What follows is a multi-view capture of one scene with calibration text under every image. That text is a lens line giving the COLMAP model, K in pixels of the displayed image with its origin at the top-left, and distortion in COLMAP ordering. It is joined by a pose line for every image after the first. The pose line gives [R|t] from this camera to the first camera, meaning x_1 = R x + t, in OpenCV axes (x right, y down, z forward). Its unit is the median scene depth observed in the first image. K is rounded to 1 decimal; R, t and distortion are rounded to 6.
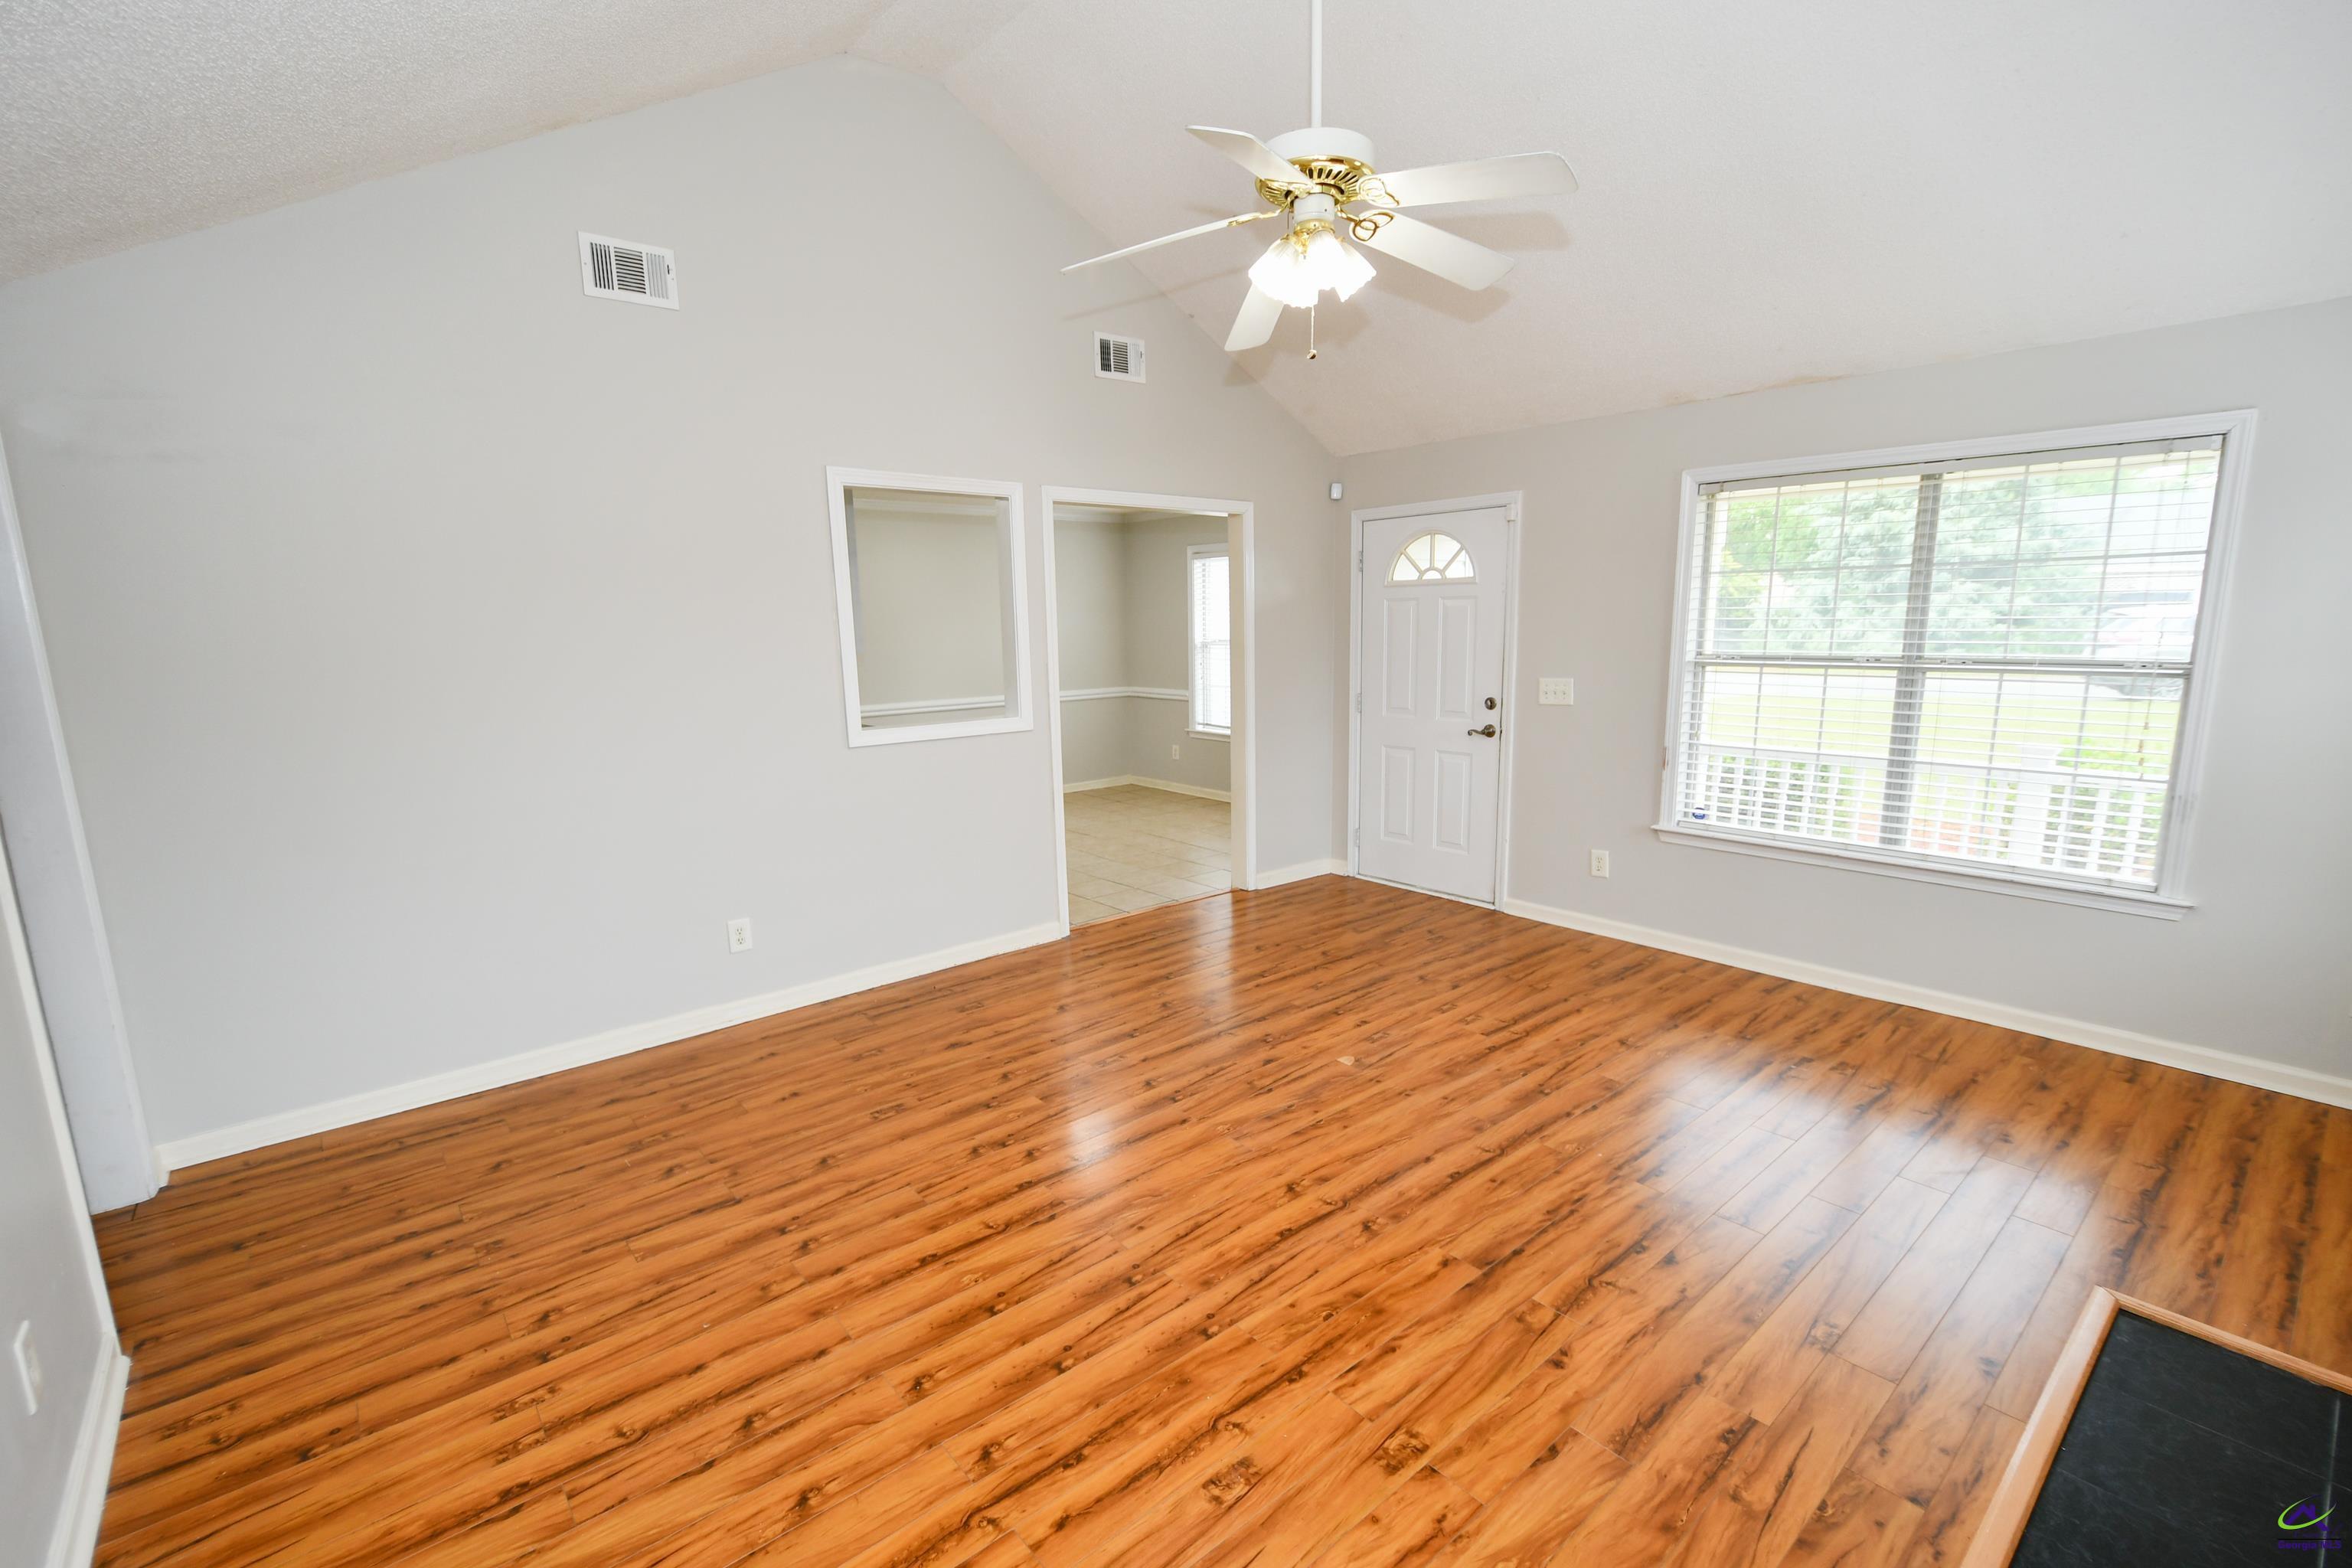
lens RADIAL K [[1032.4, 0, 1168.9], [0, 1032.4, 797.3], [0, 0, 1]] dist [0.002308, -0.005740]
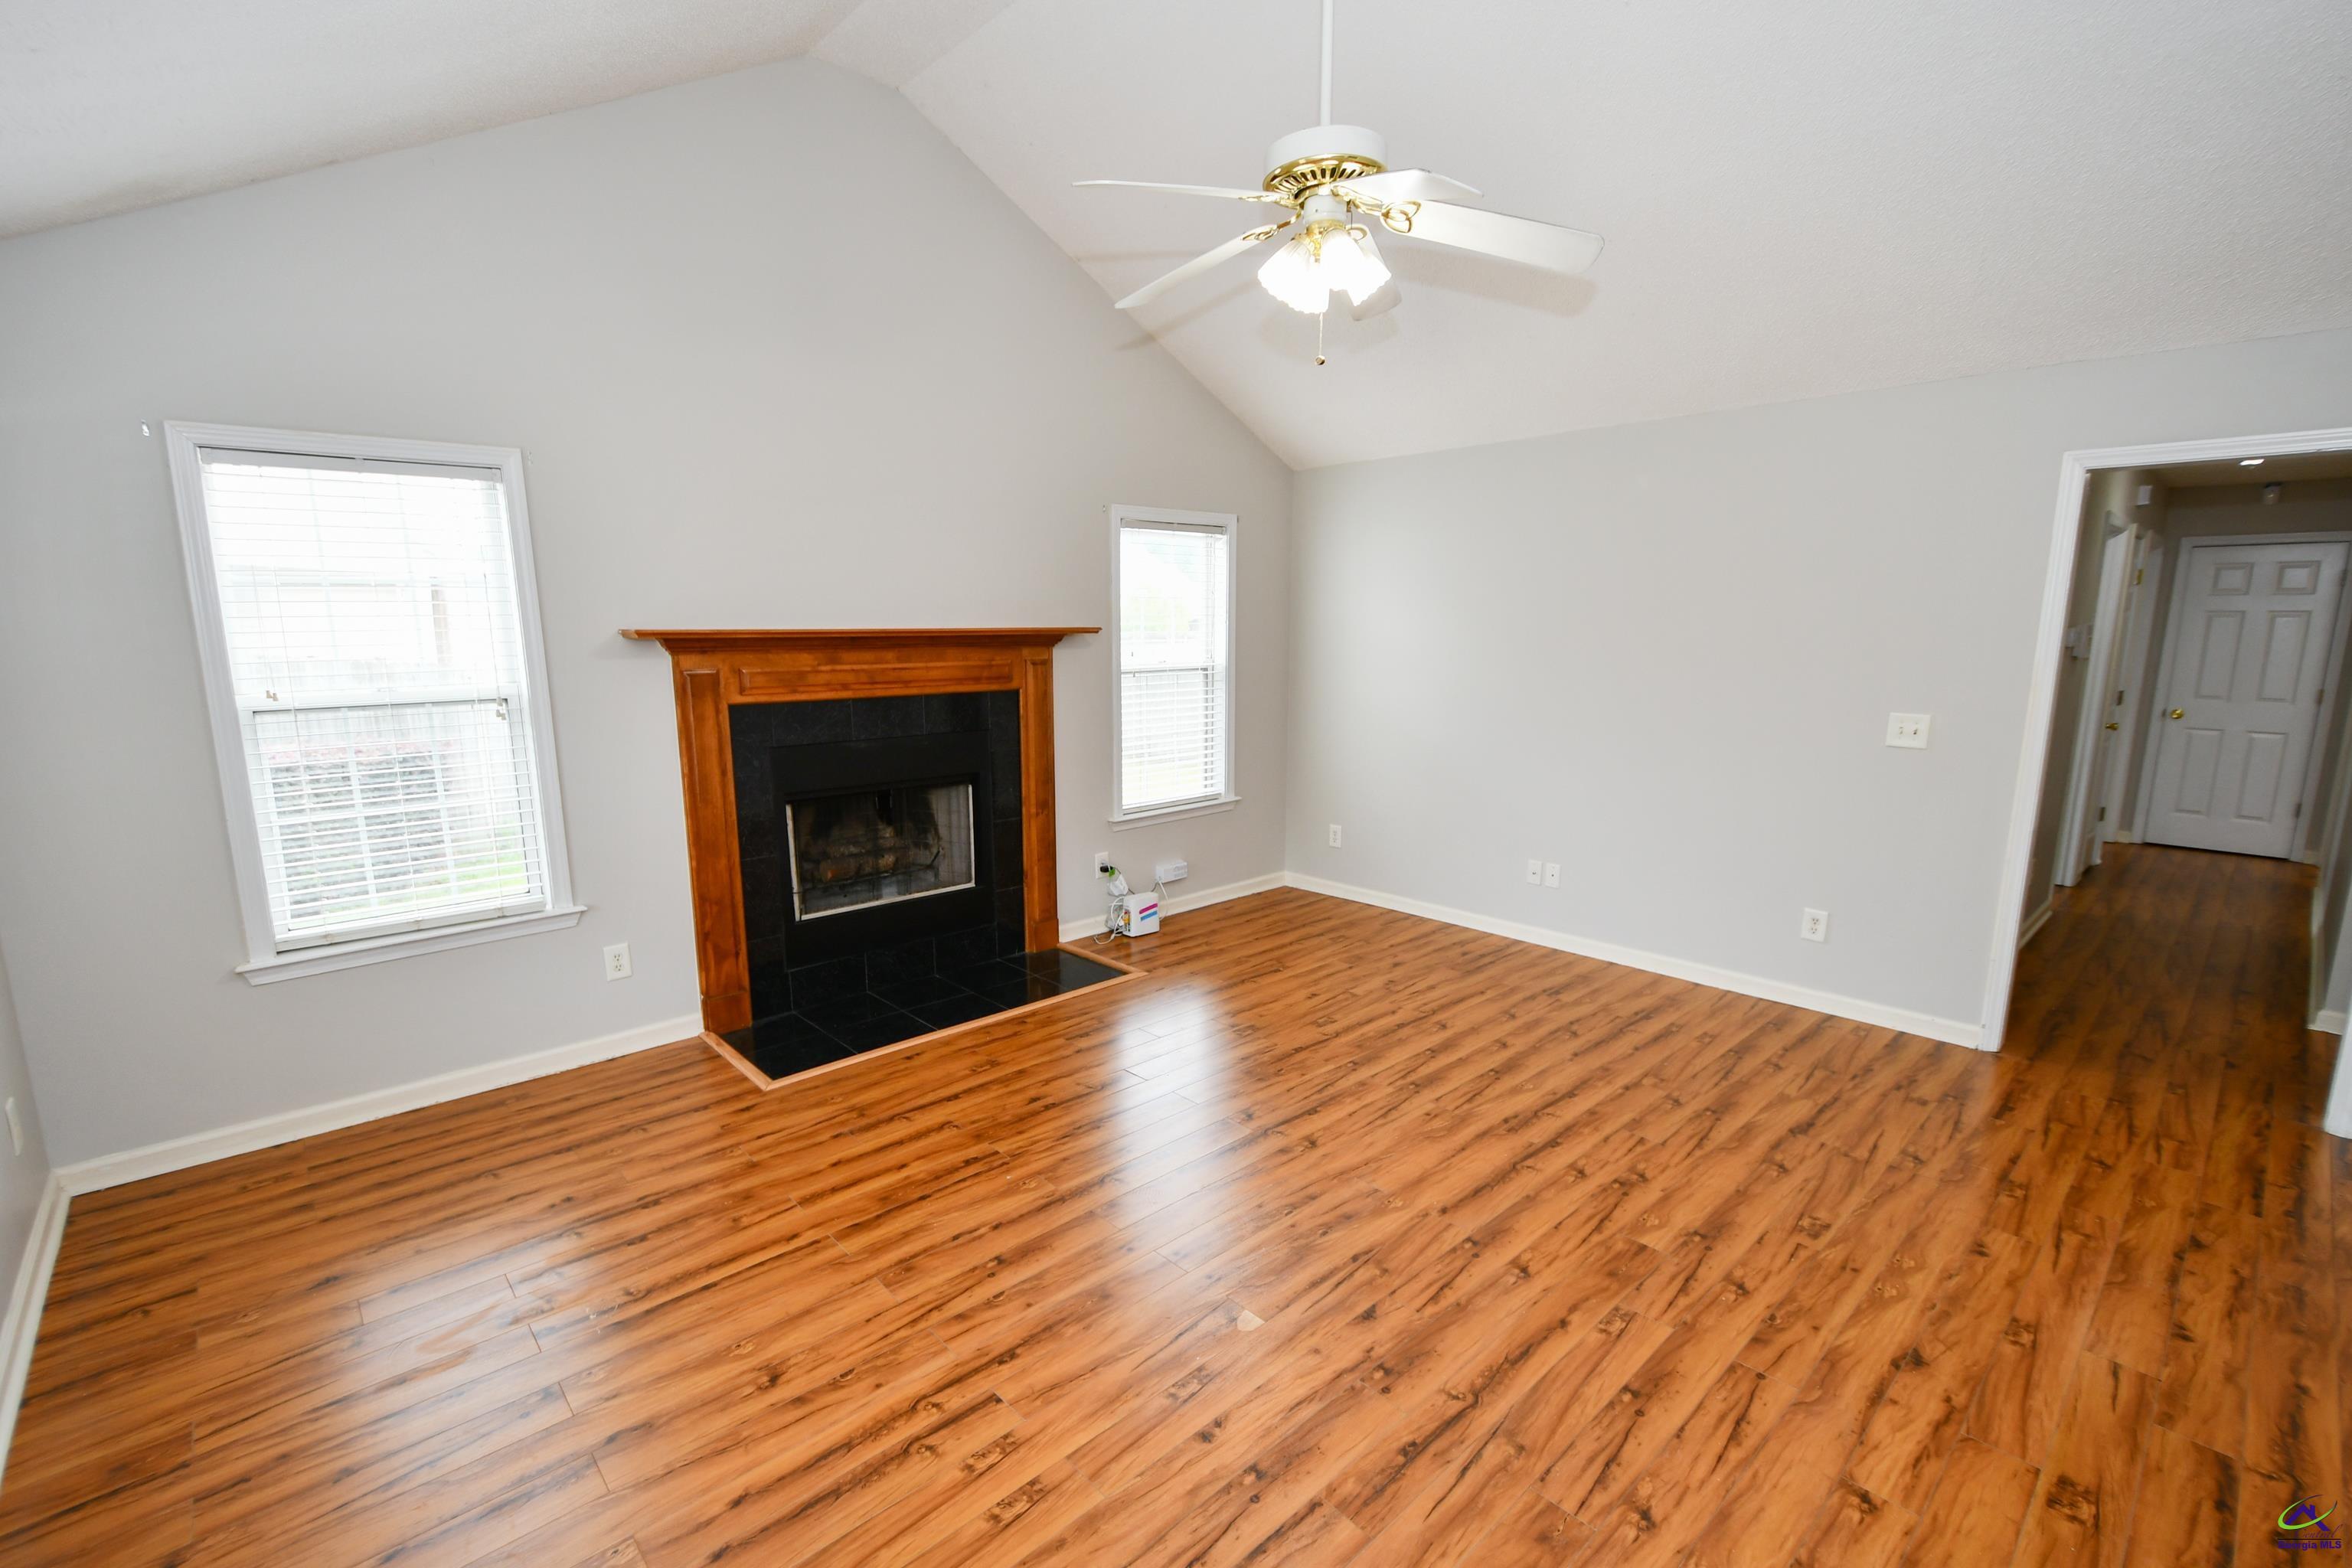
lens RADIAL K [[1032.4, 0, 1171.9], [0, 1032.4, 791.8], [0, 0, 1]] dist [0.002308, -0.005740]
pose [[-0.998882, 0.026738, -0.038988, 0.264900], [0.012413, 0.944092, 0.329448, -0.305067], [0.045617, 0.328596, -0.943368, 1.677927]]
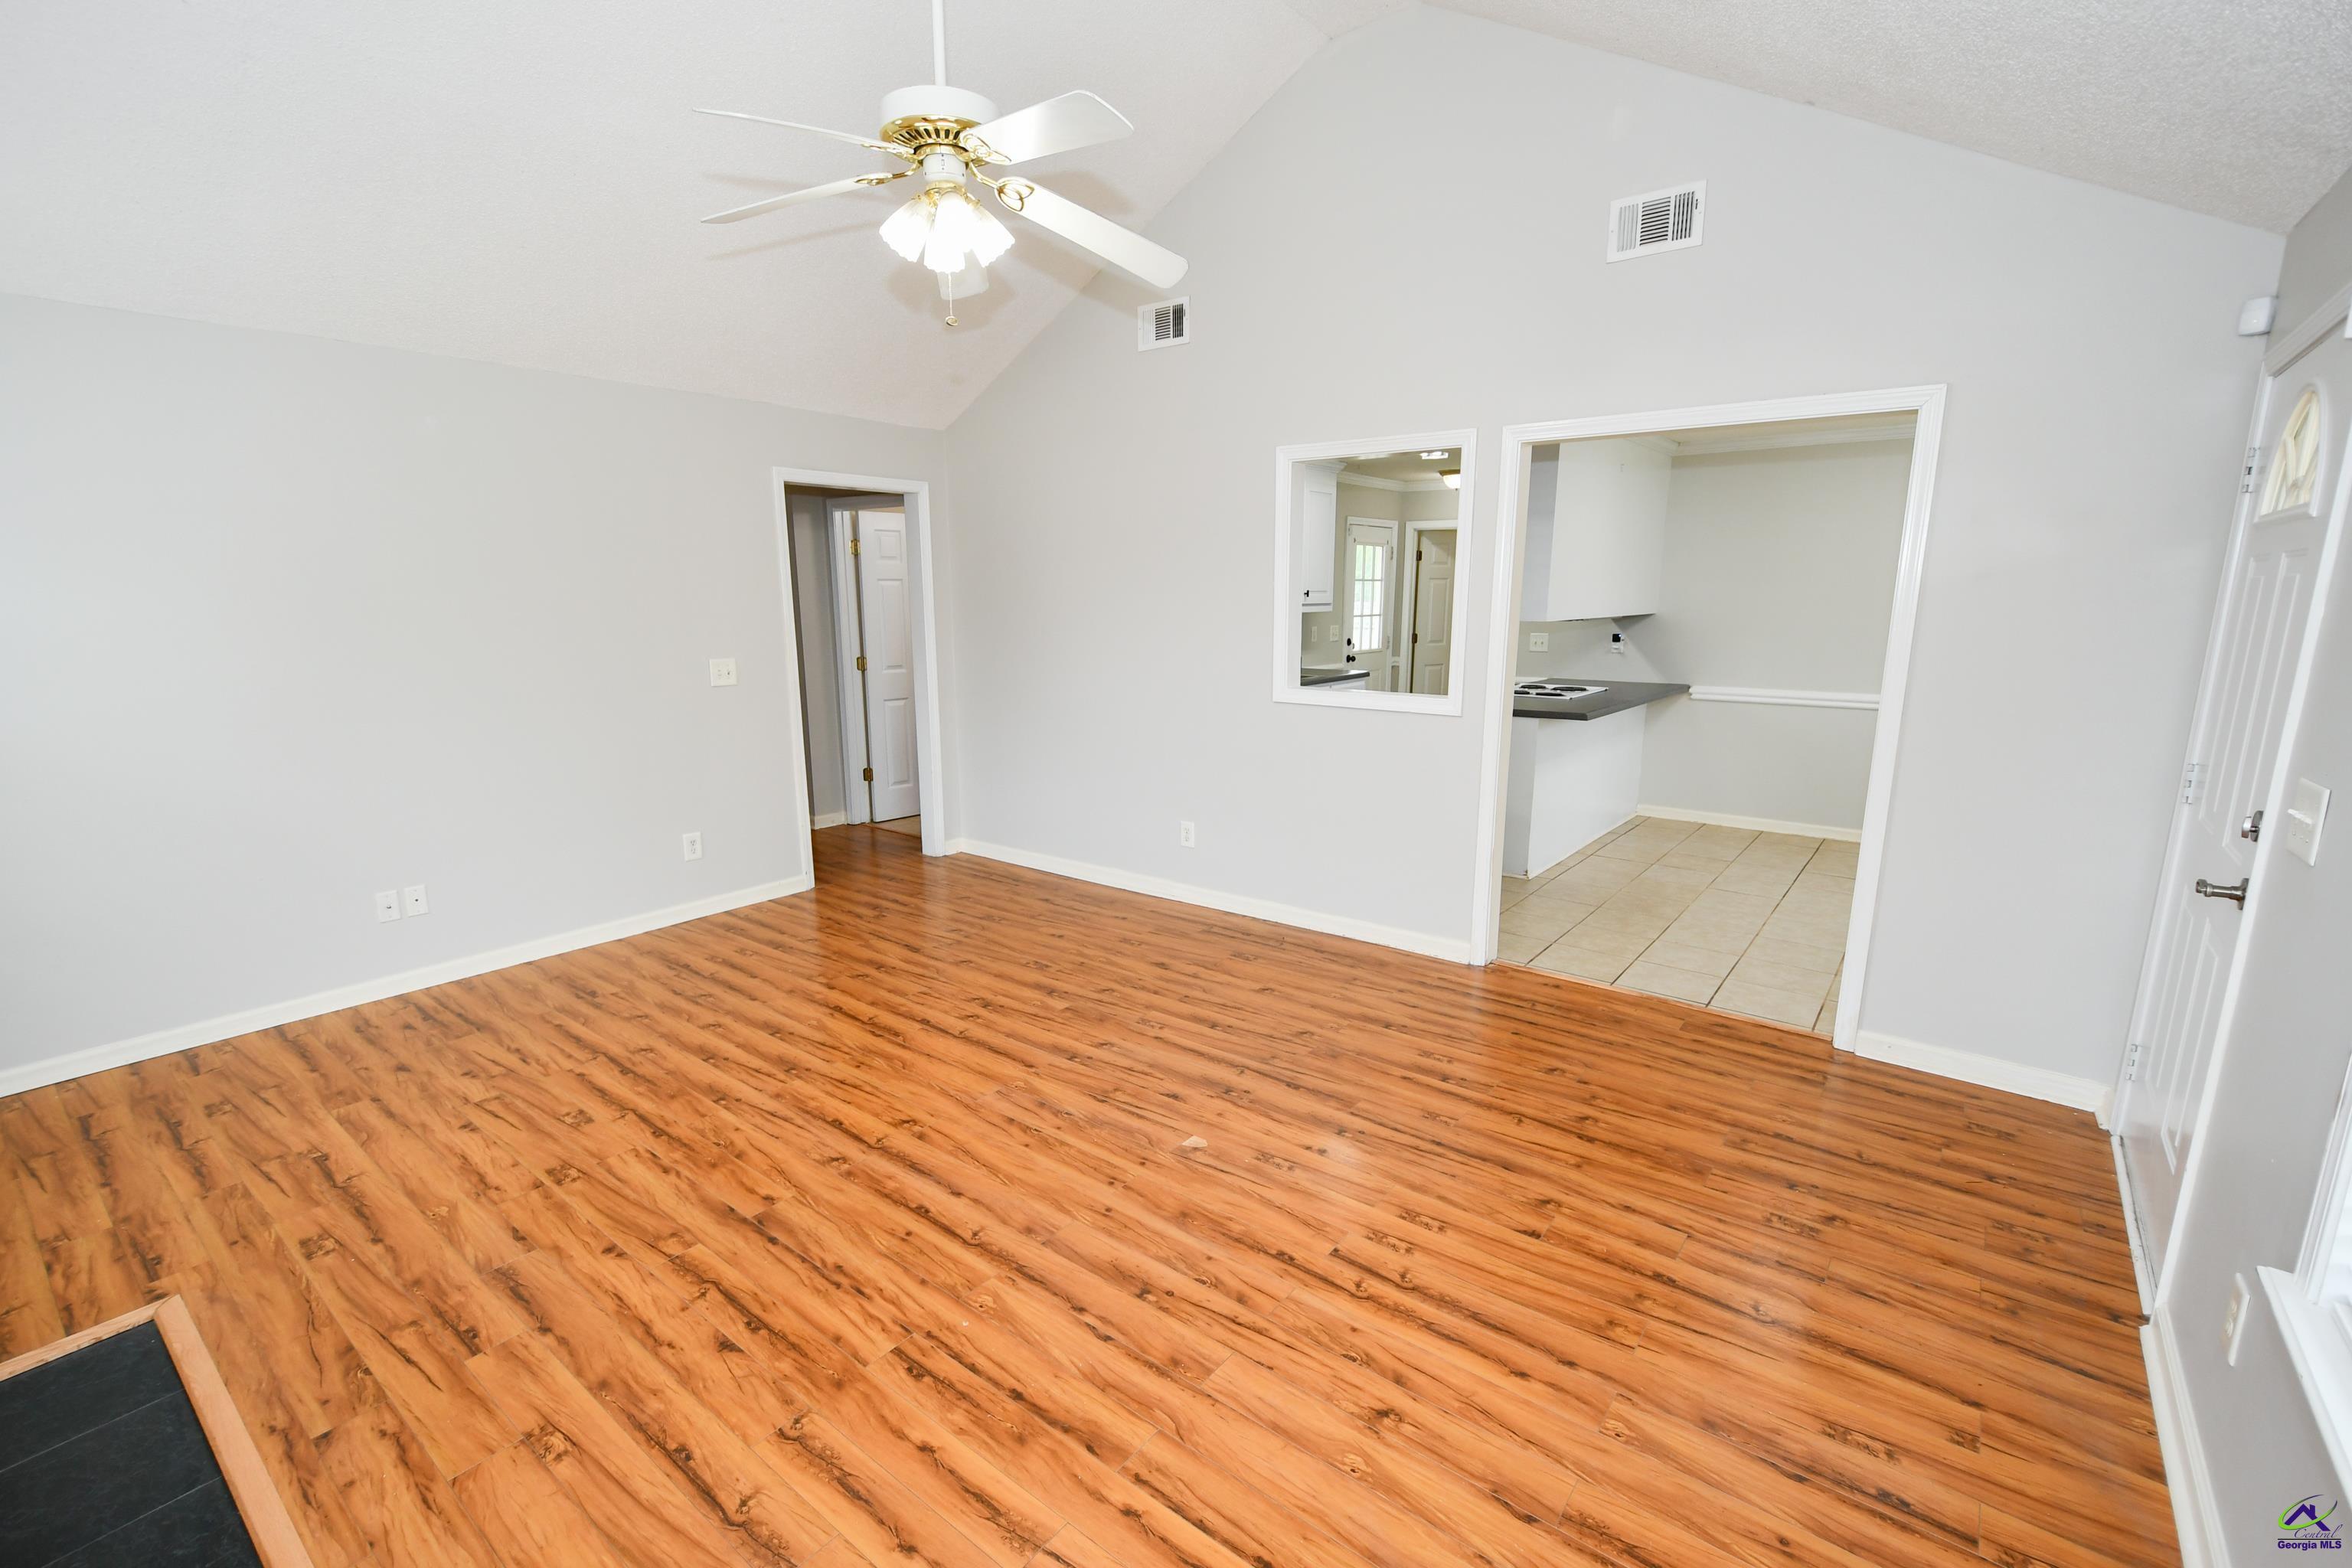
lens RADIAL K [[1032.4, 0, 1152.3], [0, 1032.4, 798.7], [0, 0, 1]] dist [0.002308, -0.005740]
pose [[0.194142, 0.211857, -0.957823, 0.990054], [-0.170654, 0.968807, 0.179696, -0.163920], [0.966016, 0.128570, 0.224240, 0.840568]]
